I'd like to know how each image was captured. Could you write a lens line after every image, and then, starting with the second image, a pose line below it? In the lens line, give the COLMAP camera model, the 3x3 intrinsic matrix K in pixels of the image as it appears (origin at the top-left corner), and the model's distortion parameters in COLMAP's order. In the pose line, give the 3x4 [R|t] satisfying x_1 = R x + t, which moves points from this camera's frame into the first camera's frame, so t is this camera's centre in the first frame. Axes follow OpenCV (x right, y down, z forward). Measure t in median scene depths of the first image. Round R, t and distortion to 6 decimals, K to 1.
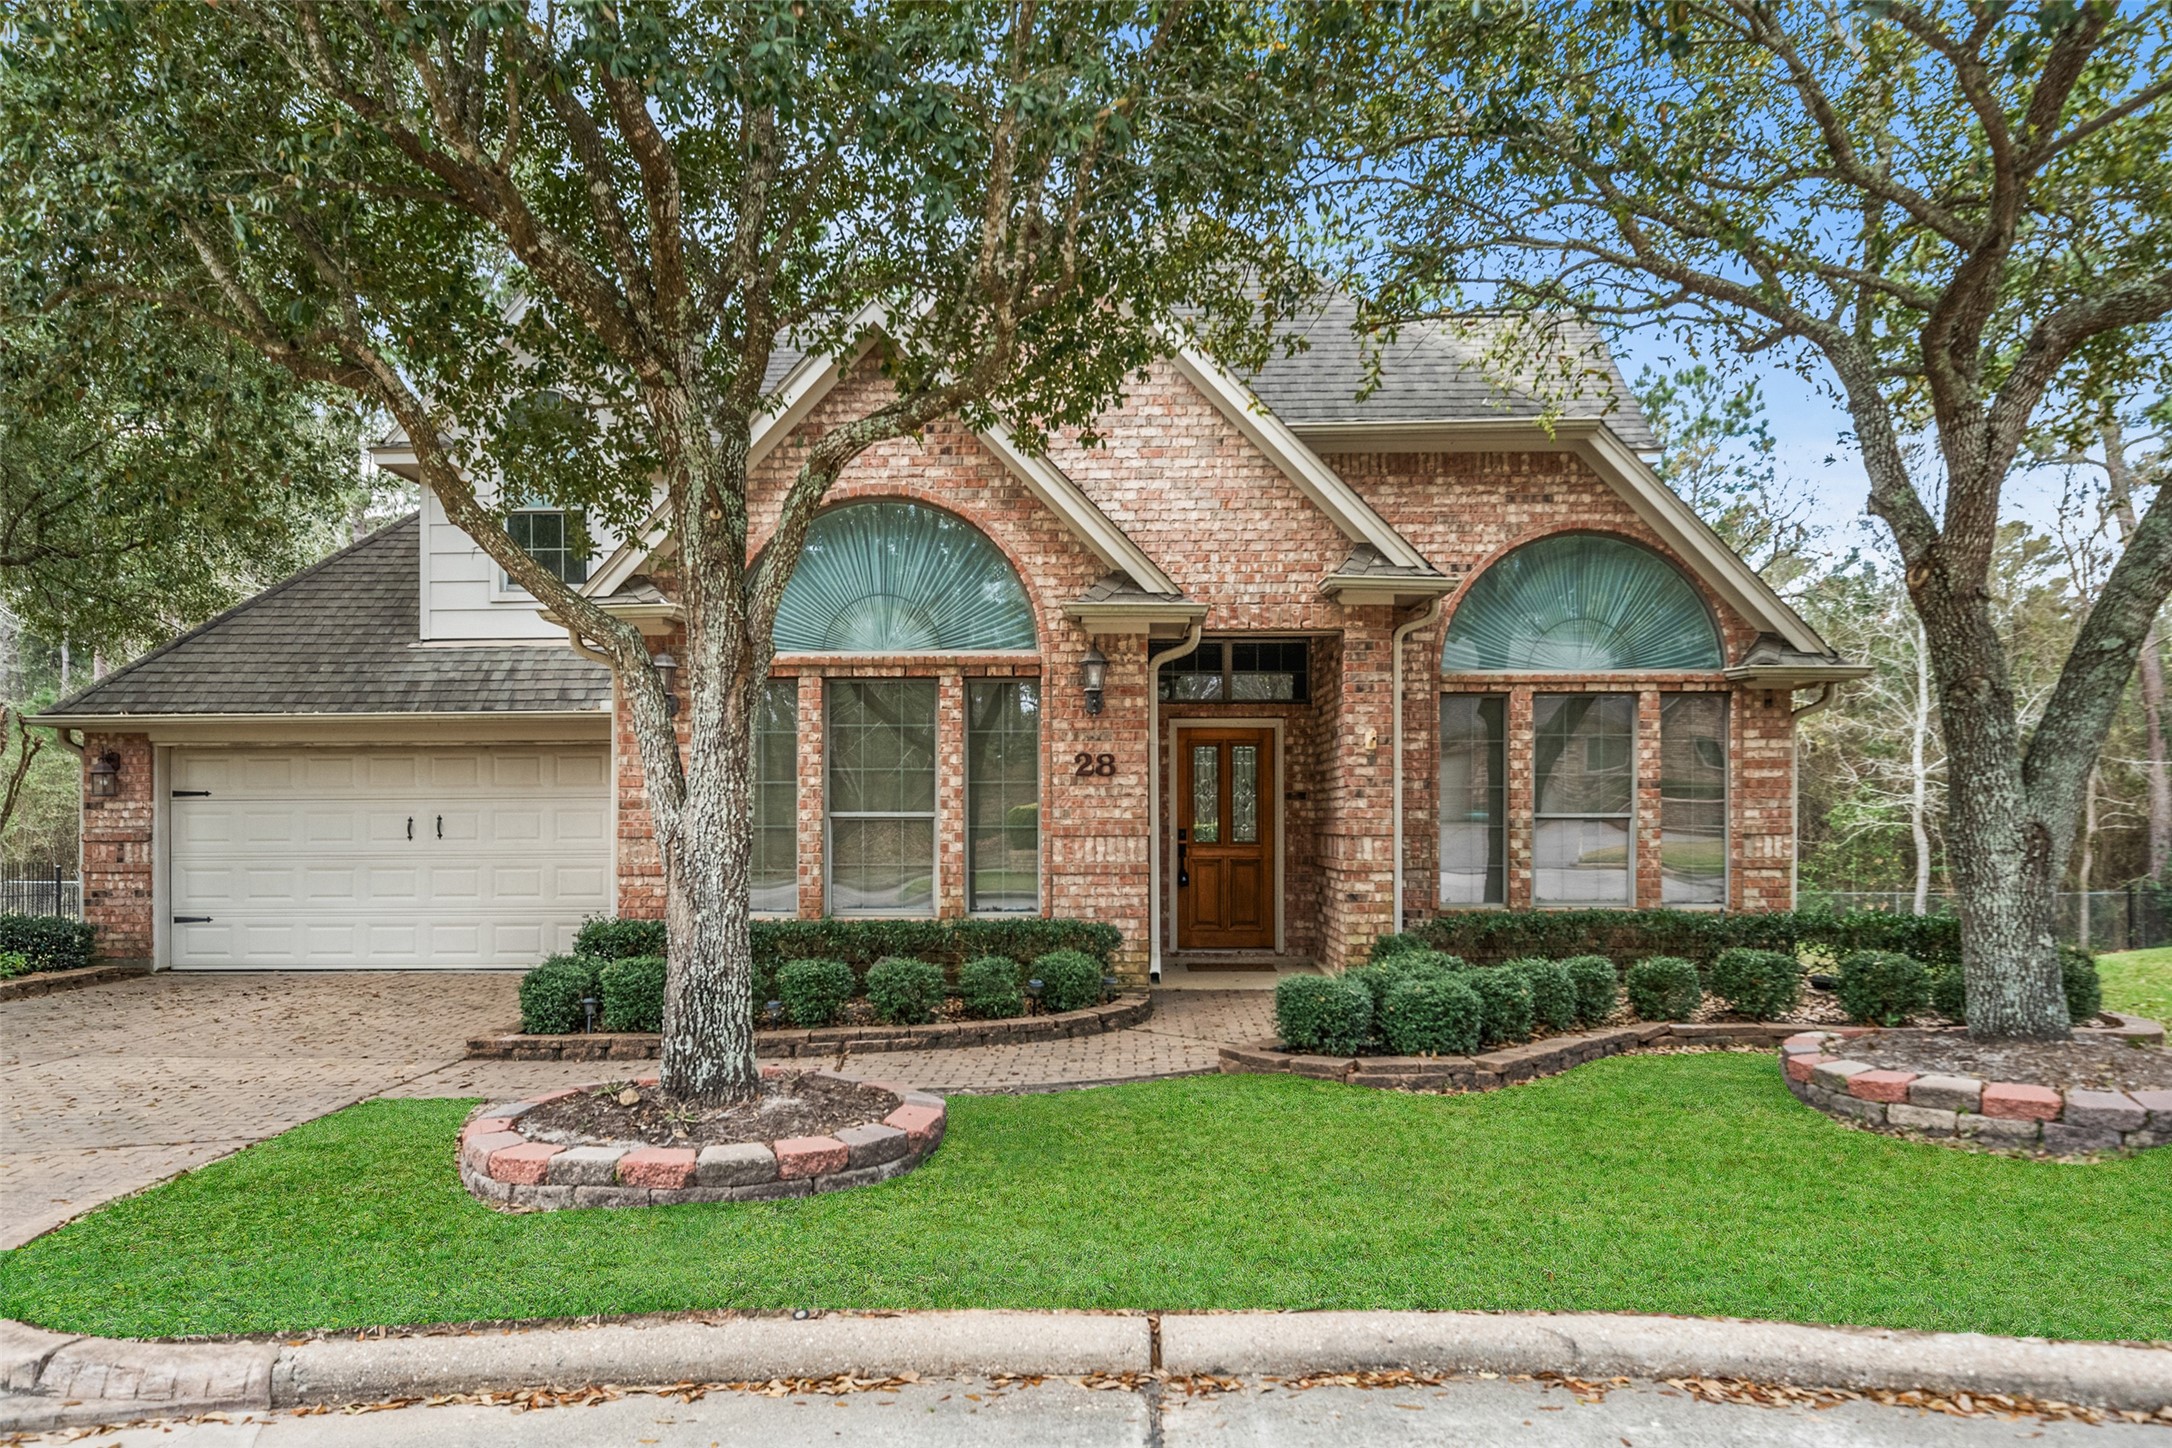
lens RADIAL K [[1356.9, 0, 1086.0], [0, 1356.9, 724.0], [0, 0, 1]] dist [0.003432, 0.001472]
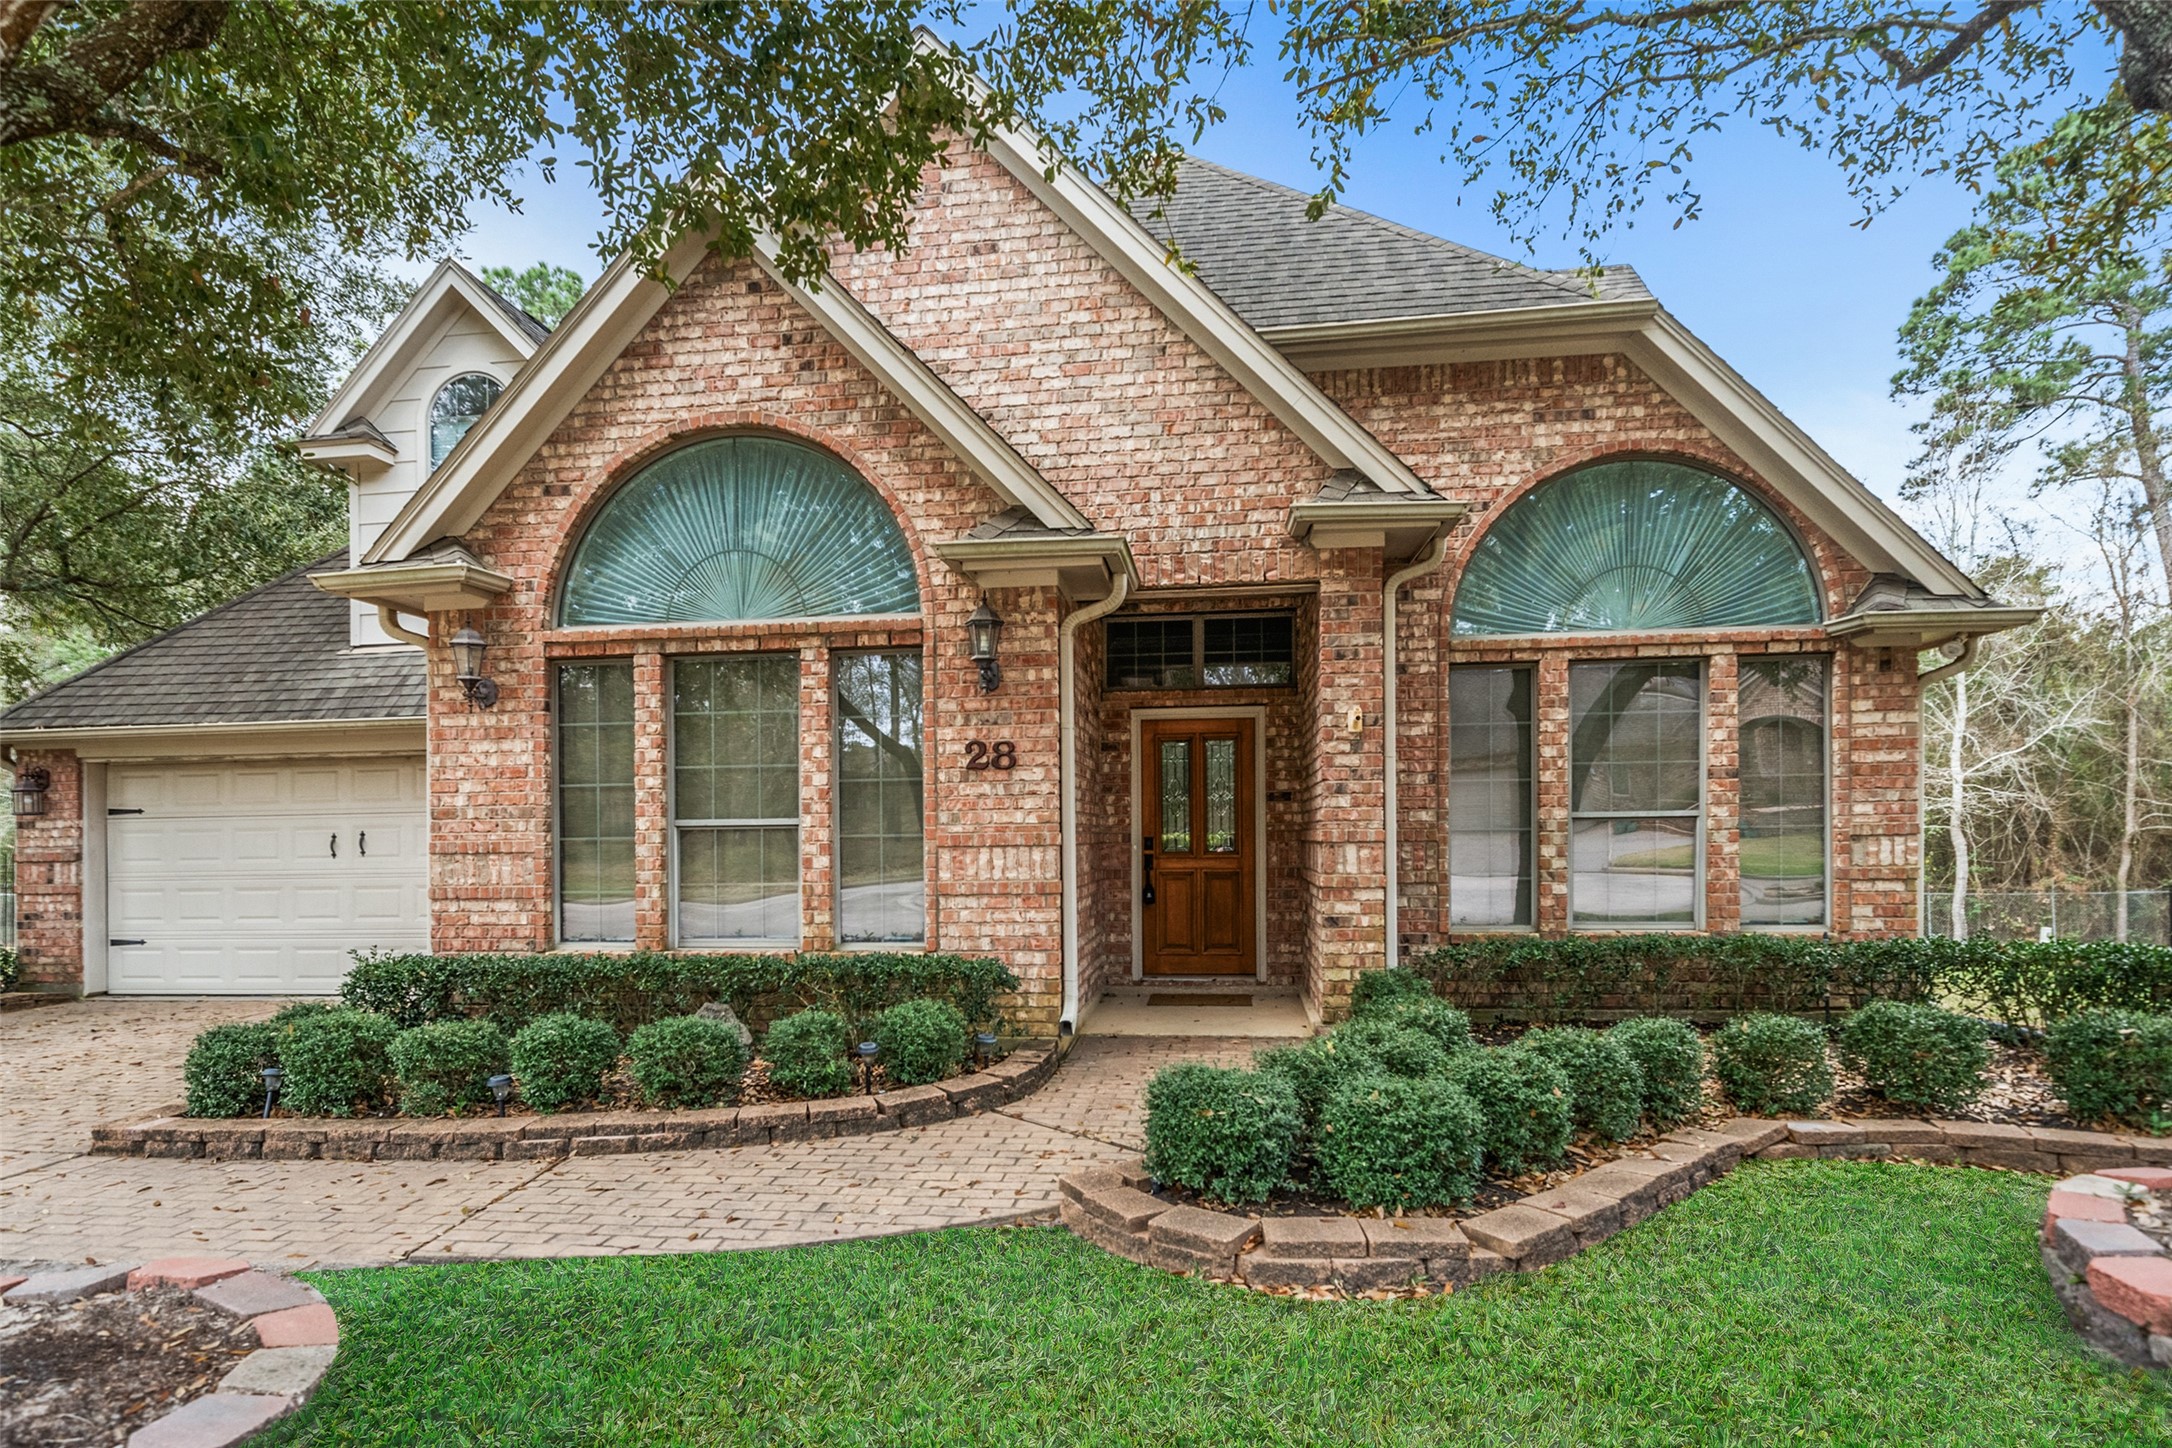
lens RADIAL K [[1108.5, 0, 1088.9], [0, 1108.5, 793.2], [0, 0, 1]] dist [0.001438, 0.000203]
pose [[0.995919, -0.014230, -0.089125, 0.112010], [0.017236, 0.999305, 0.033042, 0.029630], [0.088593, -0.034444, 0.995472, 0.344300]]
